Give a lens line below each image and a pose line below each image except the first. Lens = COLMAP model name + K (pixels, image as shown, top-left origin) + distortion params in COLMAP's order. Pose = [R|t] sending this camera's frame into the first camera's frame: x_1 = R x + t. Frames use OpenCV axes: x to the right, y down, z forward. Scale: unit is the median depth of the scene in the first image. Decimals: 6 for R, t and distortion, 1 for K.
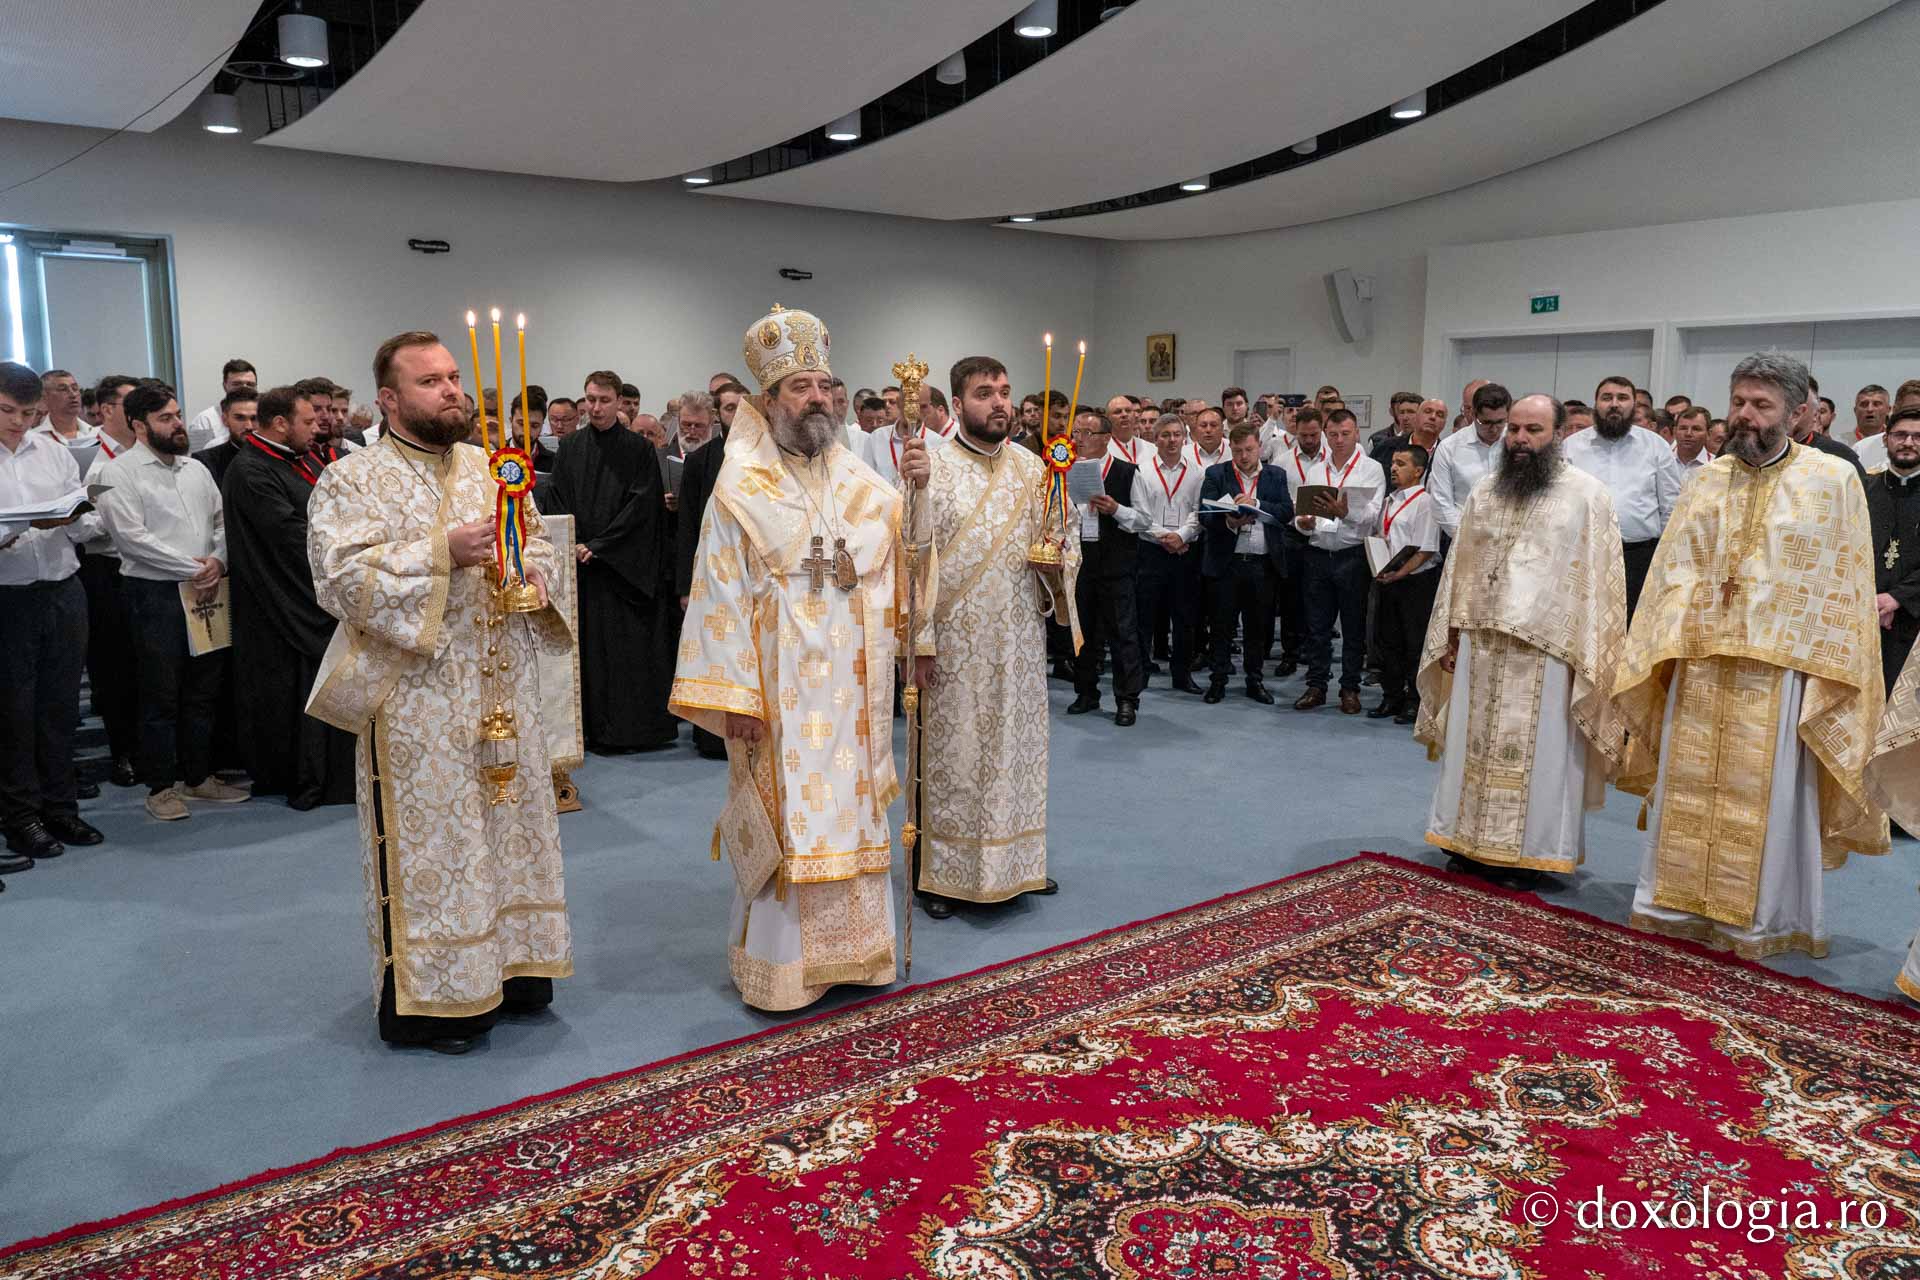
lens RADIAL K [[1482.8, 0, 983.4], [0, 1482.8, 631.5], [0, 0, 1]] dist [0.004920, 0.002870]
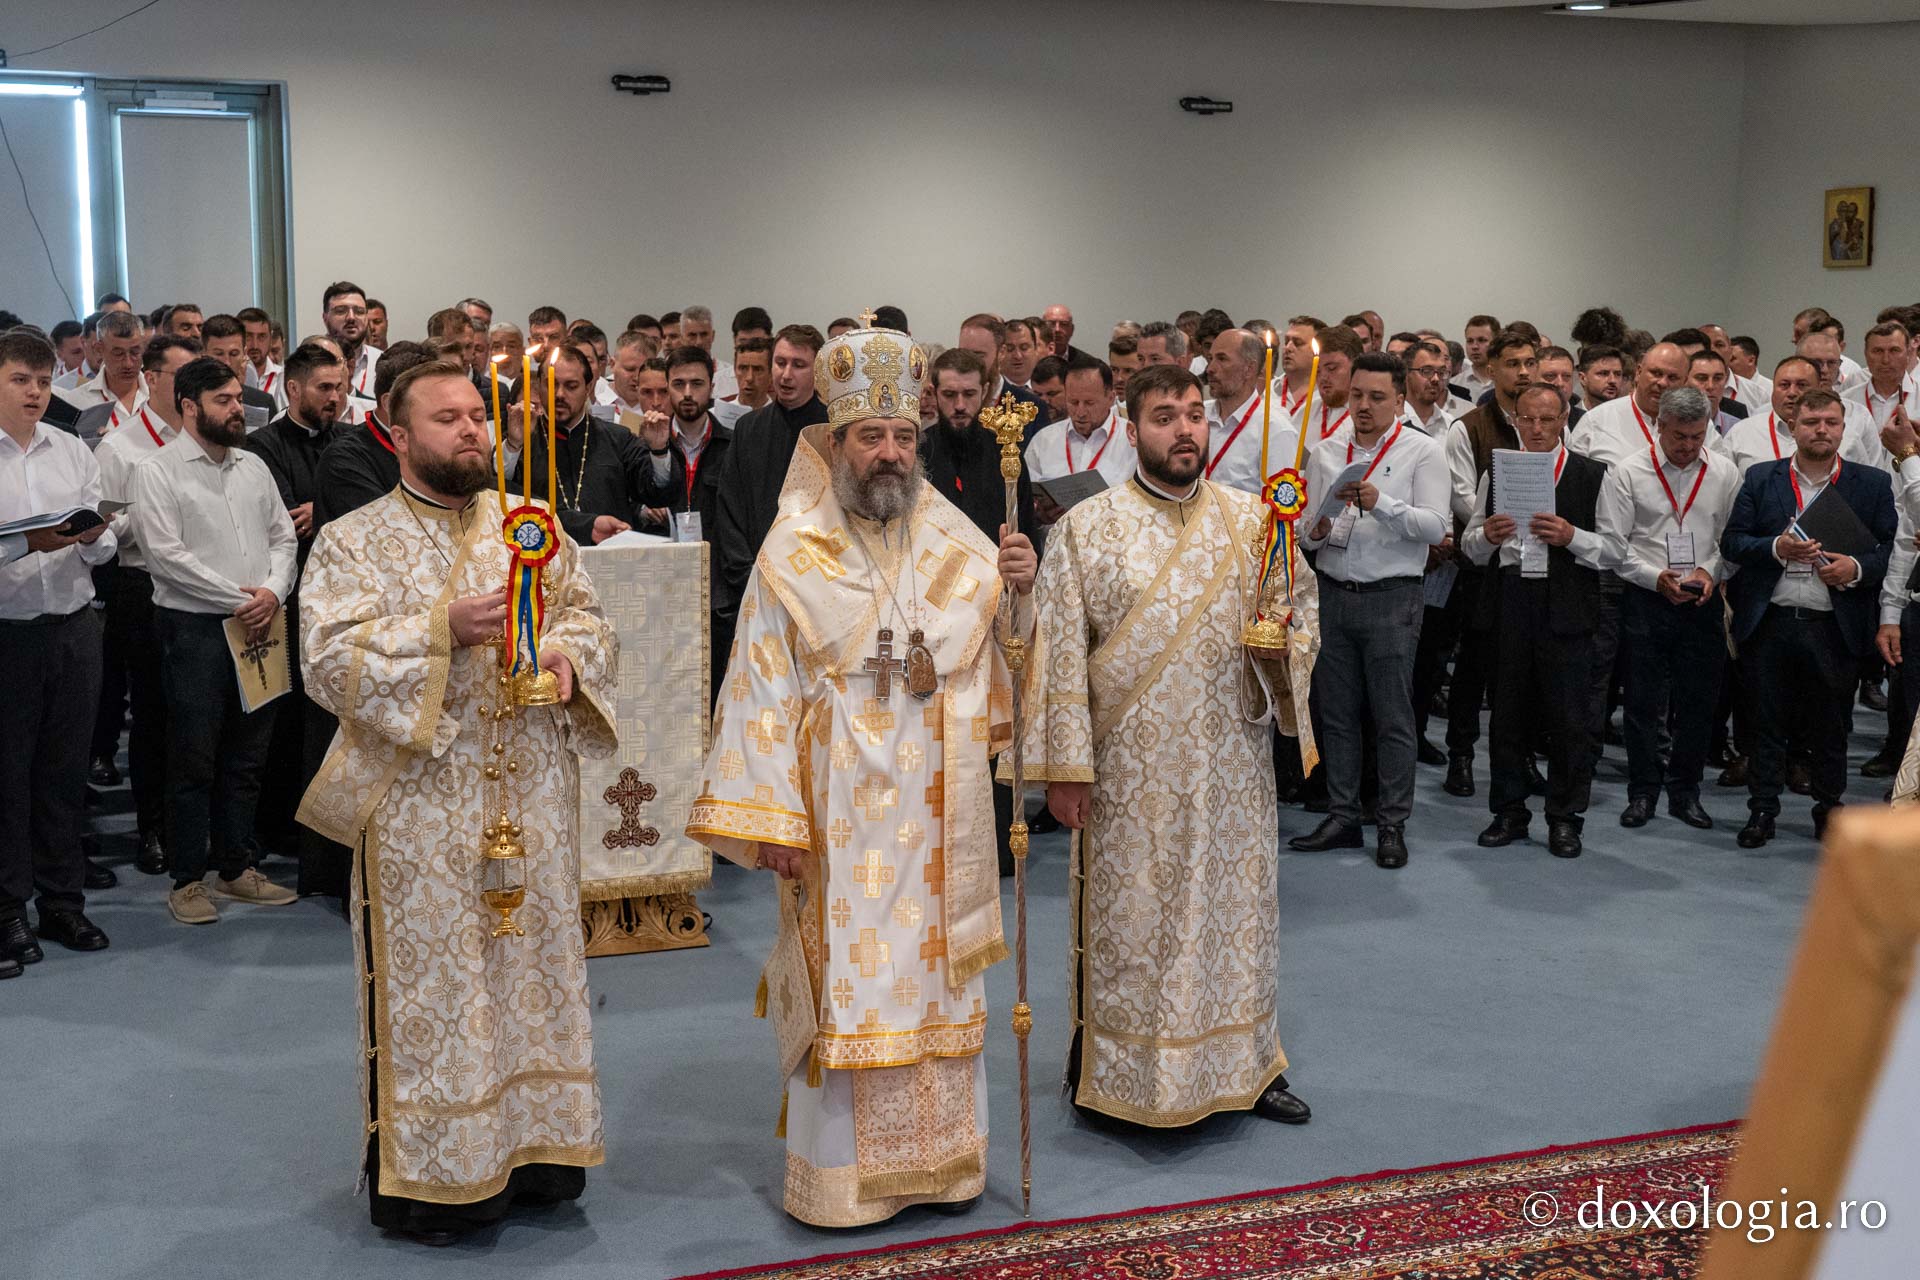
lens RADIAL K [[2663.2, 0, 960.0], [0, 2663.2, 640.0], [0, 0, 1]] dist [0.114687, -0.011554]
pose [[0.961170, 0.036100, -0.273586, 0.303123], [-0.036879, 0.999317, 0.002299, -0.060577], [0.273482, 0.007880, 0.961845, -0.333360]]
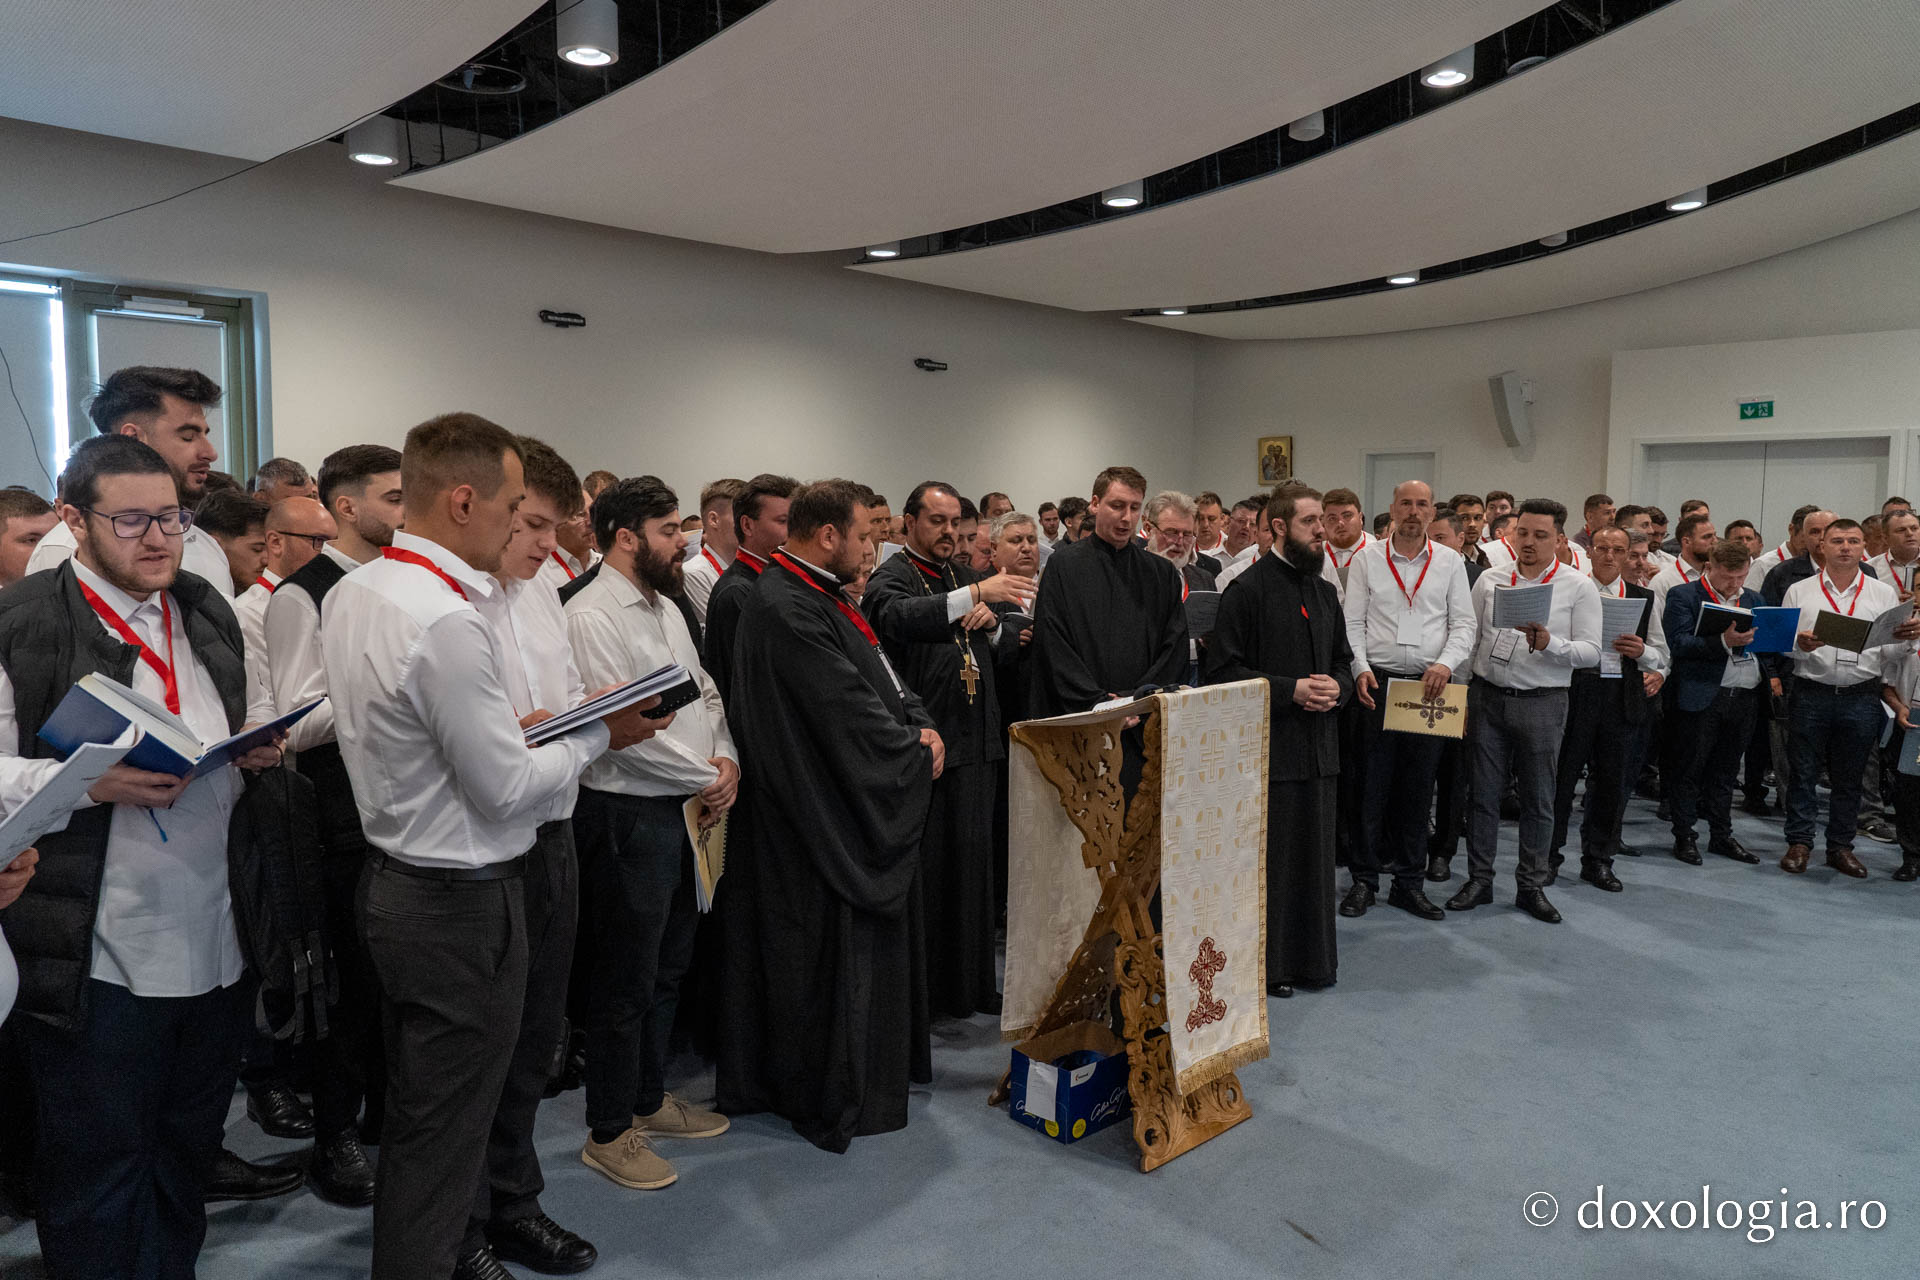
lens RADIAL K [[1310.7, 0, 960.0], [0, 1310.7, 640.0], [0, 0, 1]] dist [-0.001127, 0.000249]
pose [[0.988177, -0.008542, 0.153078, -0.808497], [0.015979, 0.998747, -0.047423, -0.111604], [-0.152482, 0.049308, 0.987076, 0.712026]]
